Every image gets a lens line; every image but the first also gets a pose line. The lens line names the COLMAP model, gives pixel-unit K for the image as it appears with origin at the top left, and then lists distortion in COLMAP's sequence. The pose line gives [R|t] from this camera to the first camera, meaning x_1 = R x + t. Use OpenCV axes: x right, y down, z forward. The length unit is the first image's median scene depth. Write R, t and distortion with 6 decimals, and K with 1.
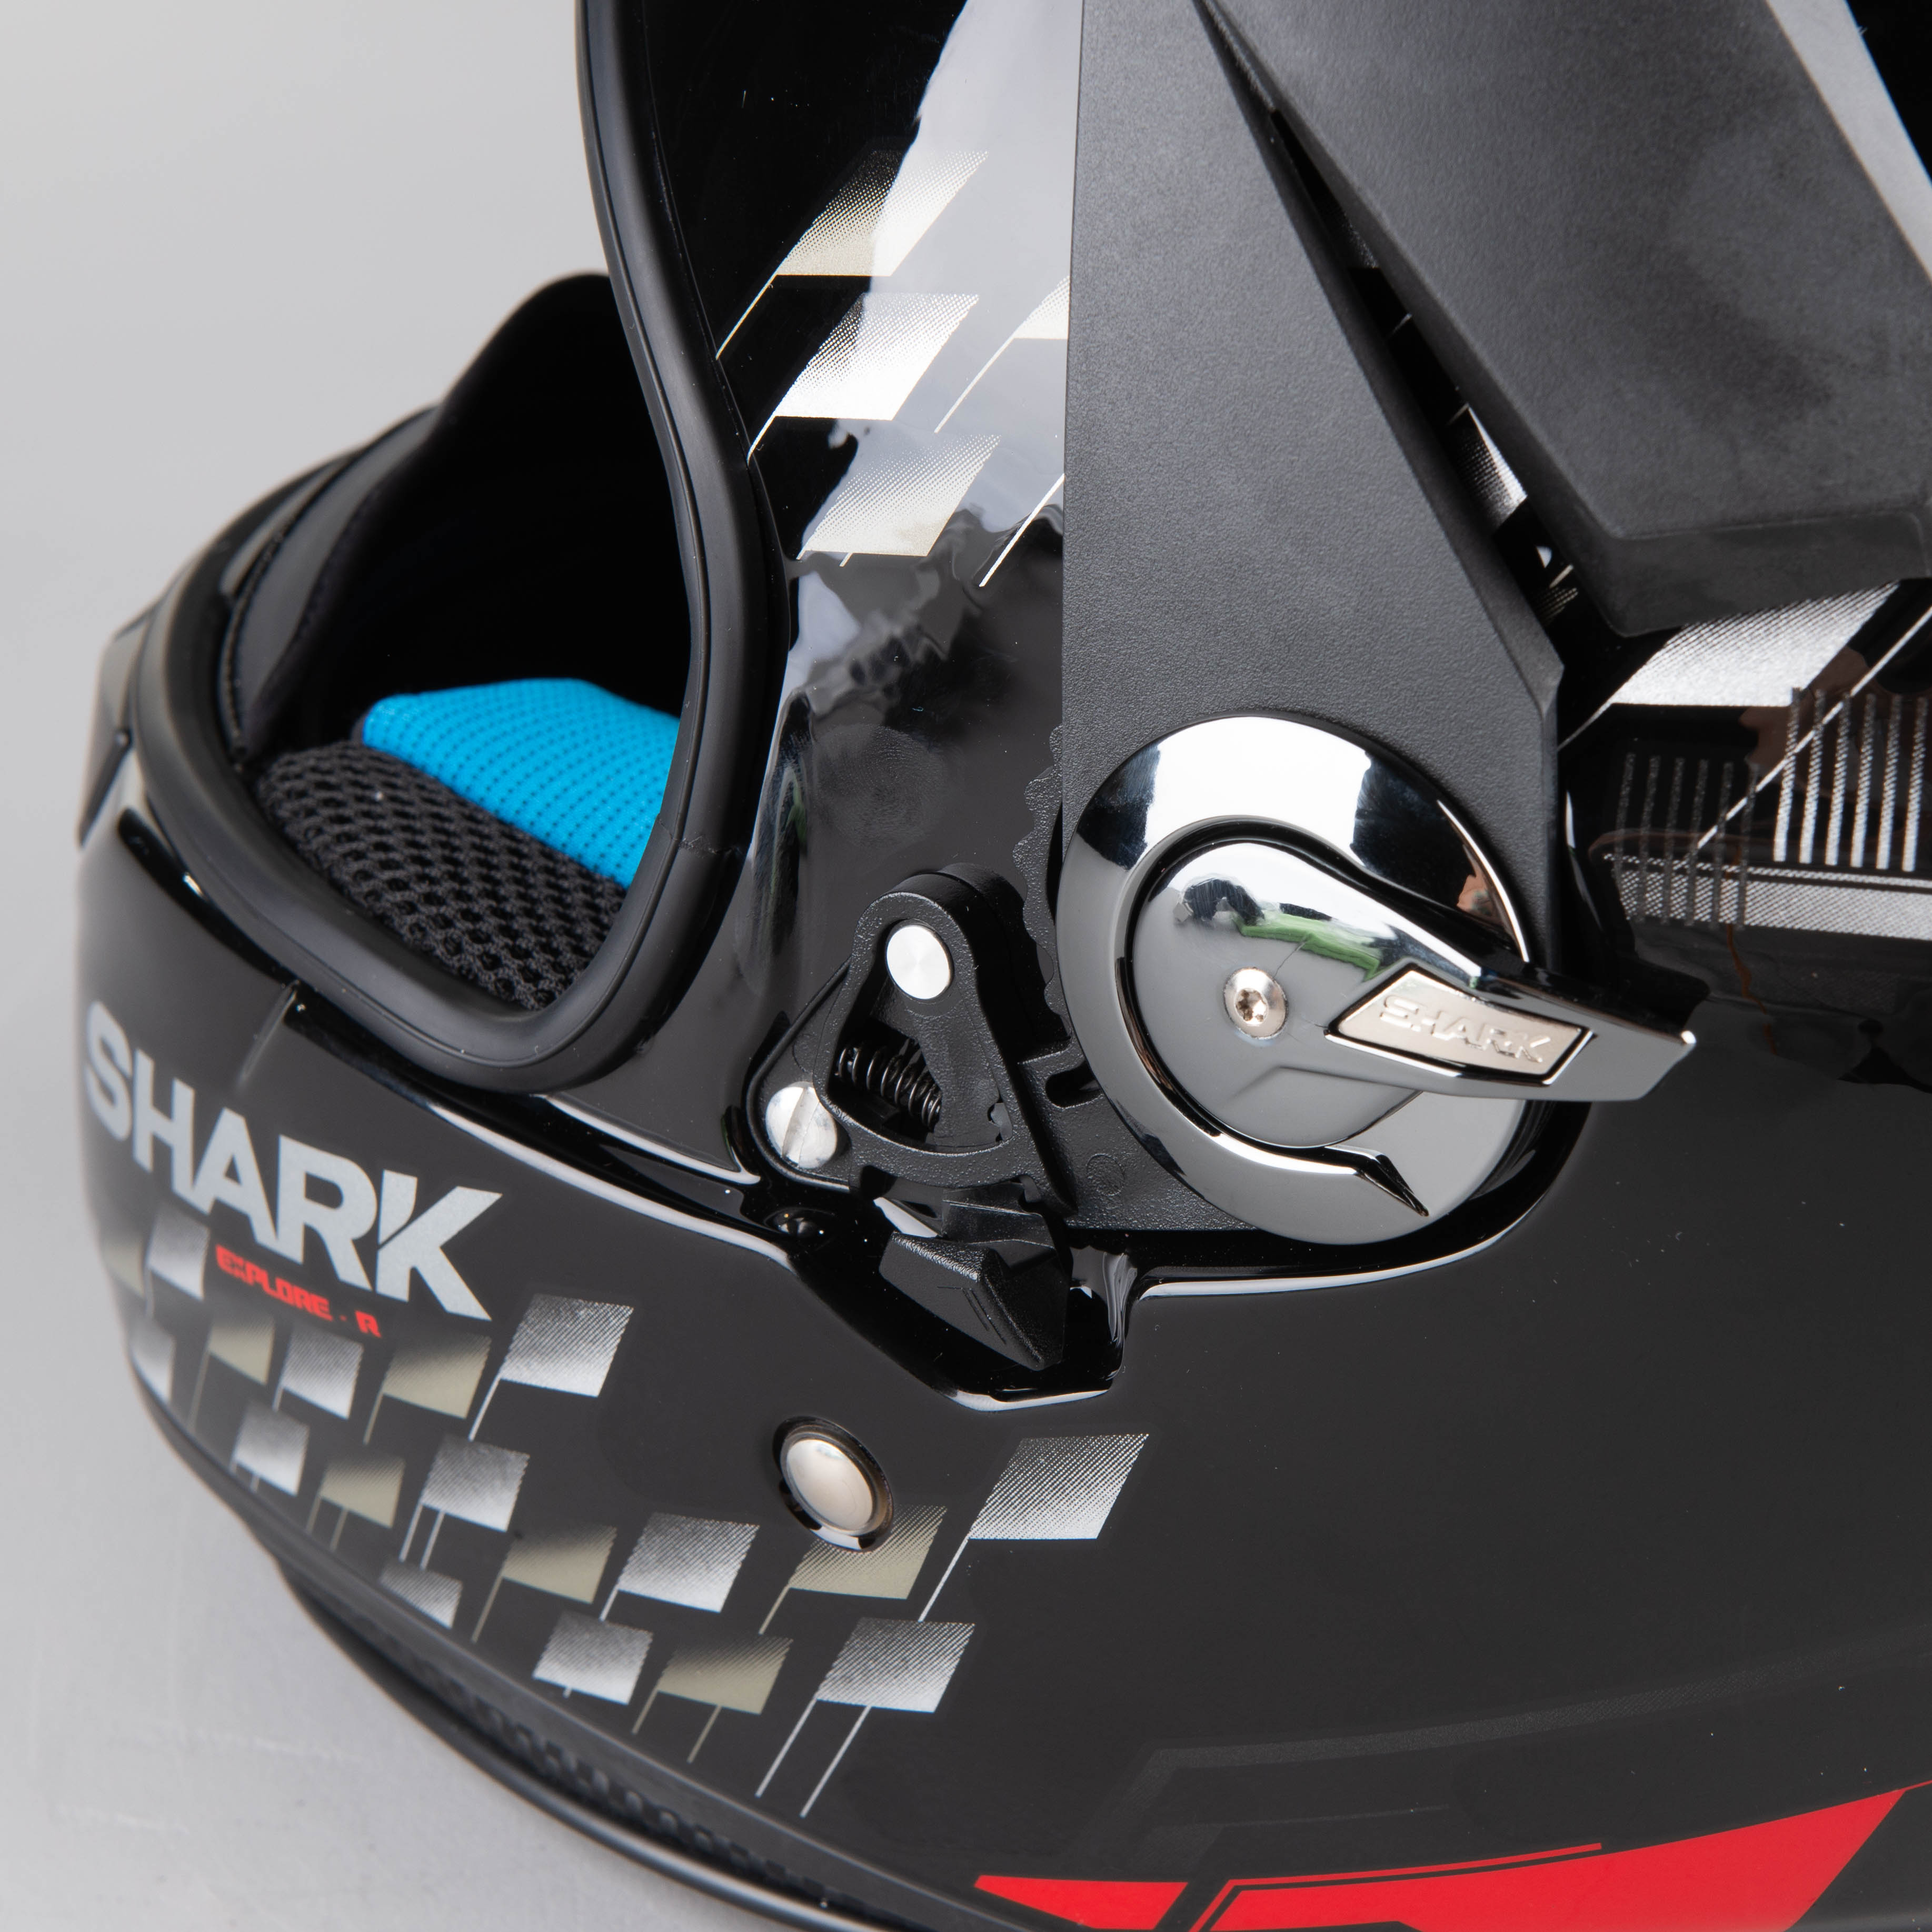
lens RADIAL K [[5813.6, 0, 966.0], [0, 5813.6, 966.0], [0, 0, 1]] dist [0.073599, -1.055945]
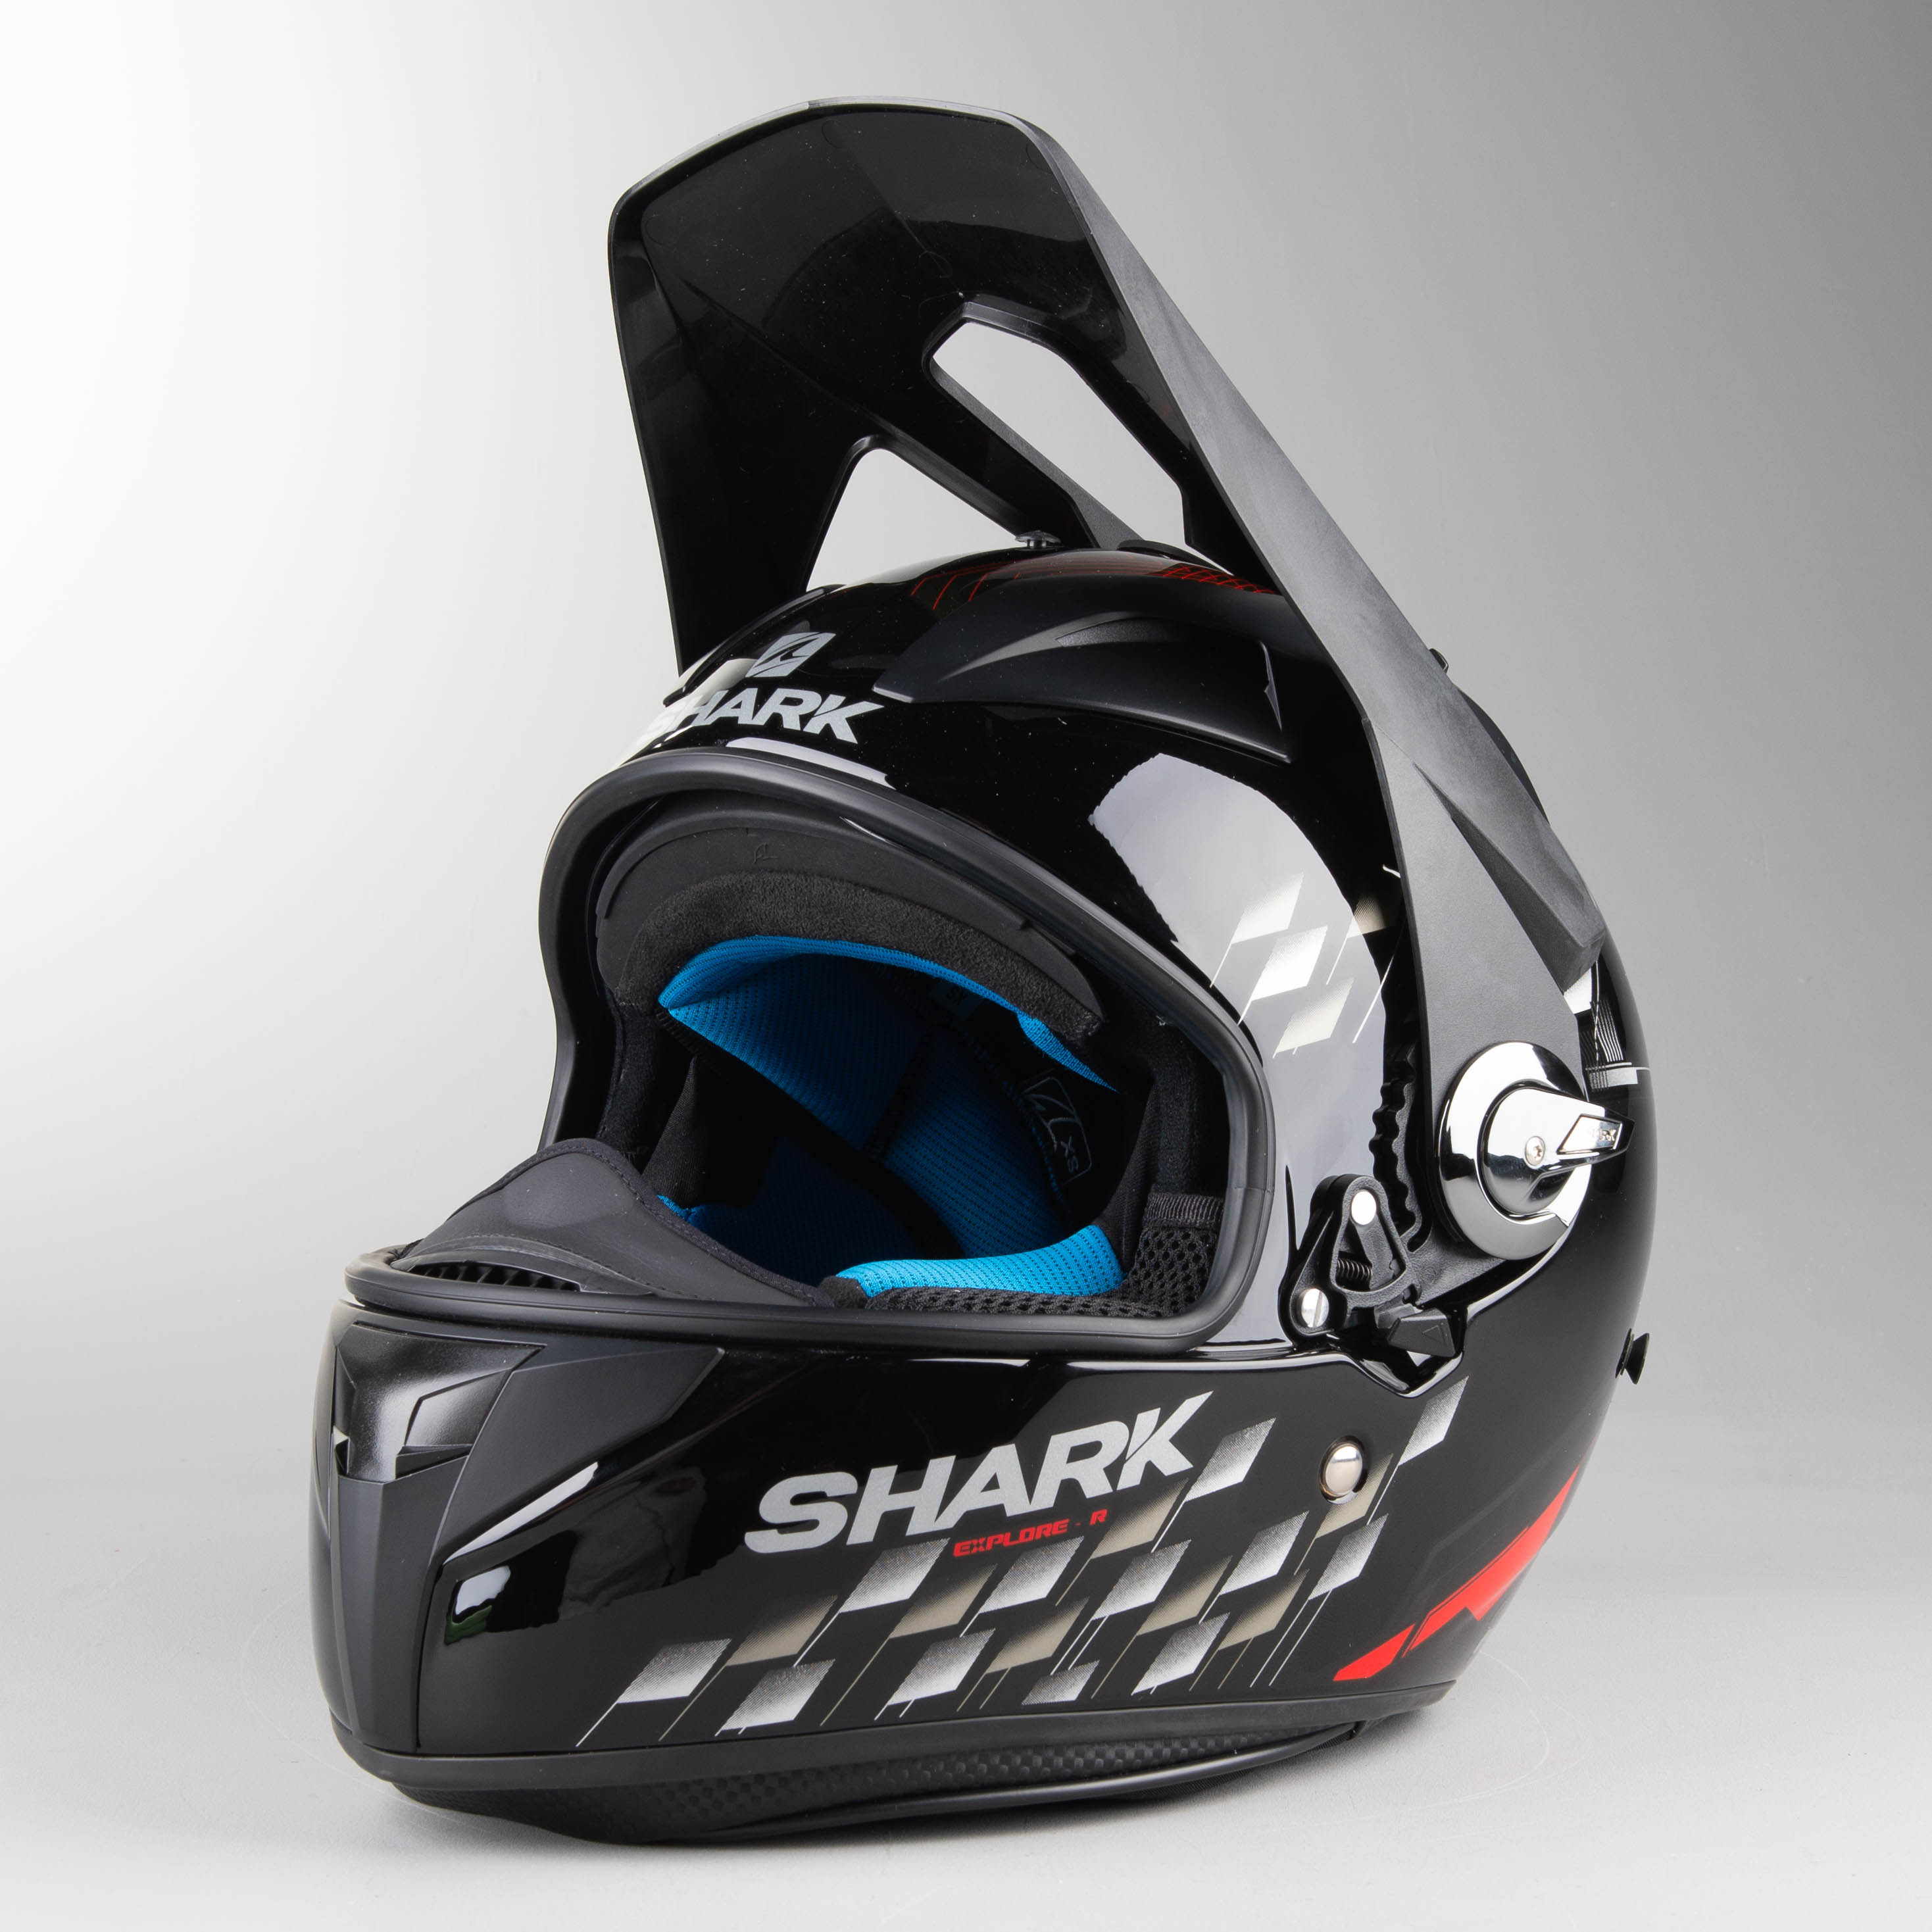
lens RADIAL K [[4333.5, 0, 966.0], [0, 4333.5, 966.0], [0, 0, 1]] dist [0.030168, -0.325168]
pose [[0.297062, -0.045245, 0.953786, -1.630186], [0.388711, 0.918093, -0.077515, -0.016200], [-0.872157, 0.393774, 0.290318, 0.557079]]
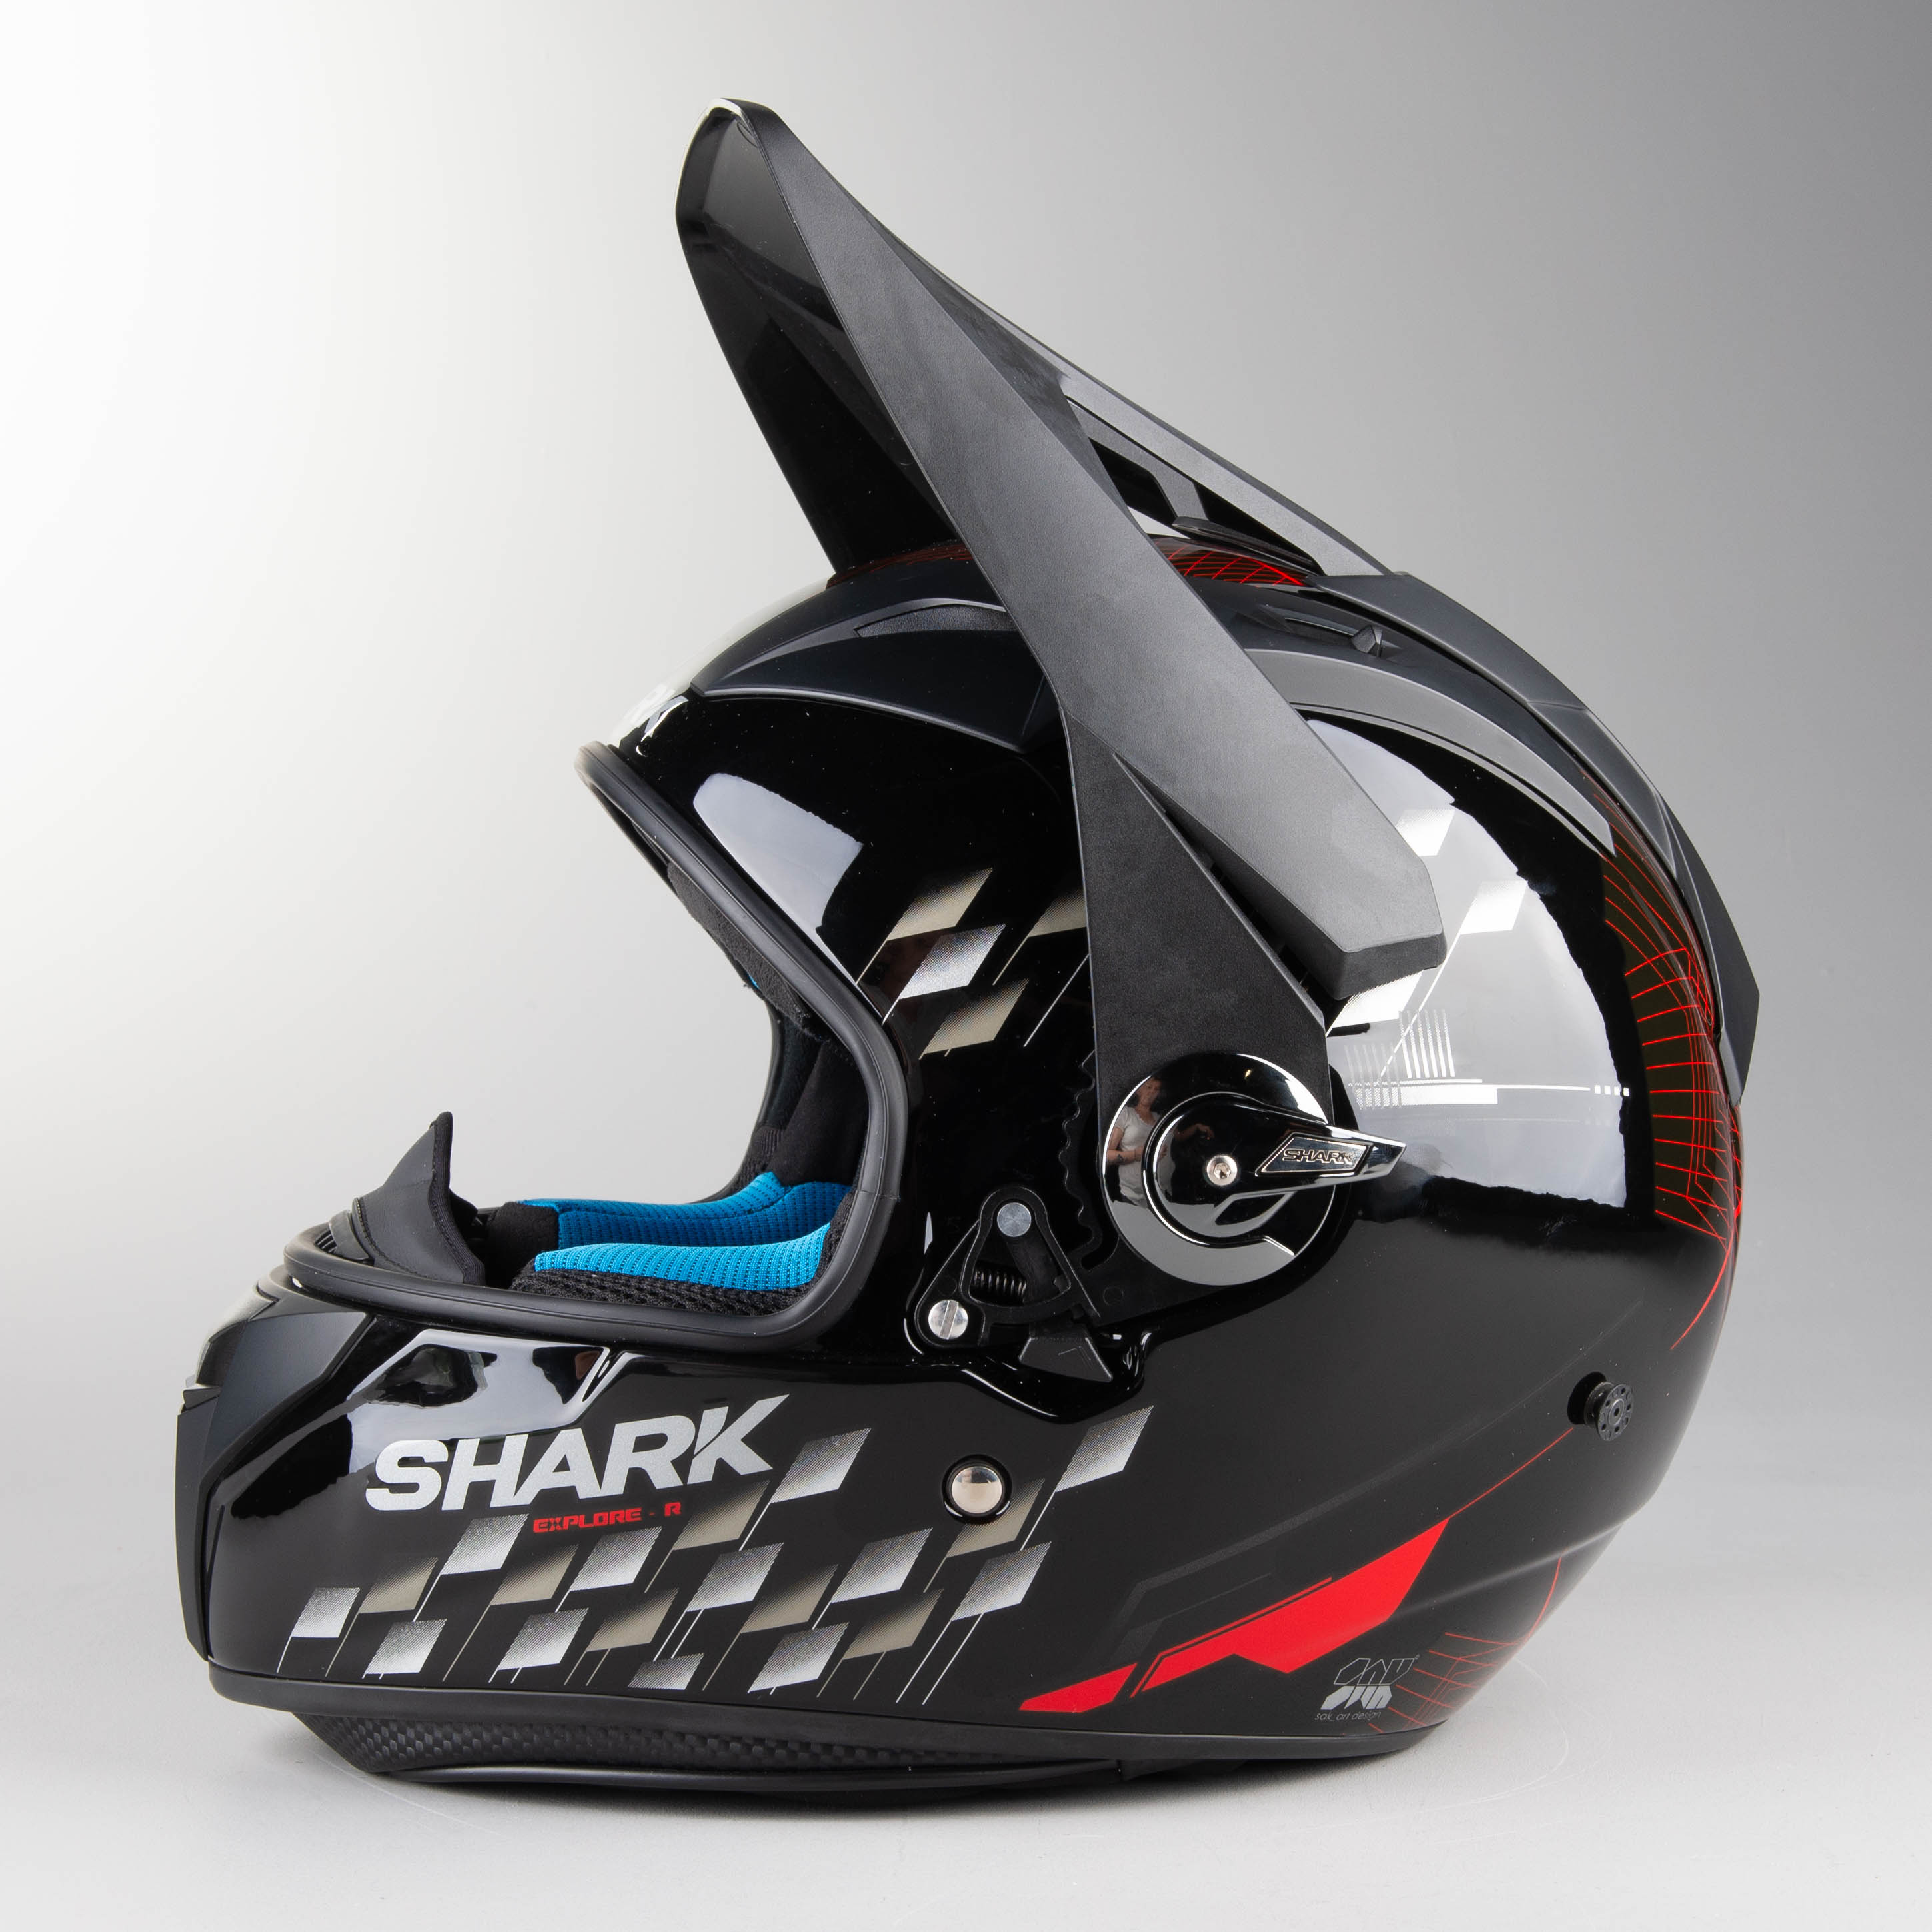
lens RADIAL K [[4333.5, 0, 966.0], [0, 4333.5, 966.0], [0, 0, 1]] dist [0.030168, -0.325168]
pose [[0.816340, -0.040727, 0.576134, -0.931615], [0.246372, 0.926760, -0.283579, 0.358768], [-0.522388, 0.373441, 0.766585, -0.298407]]
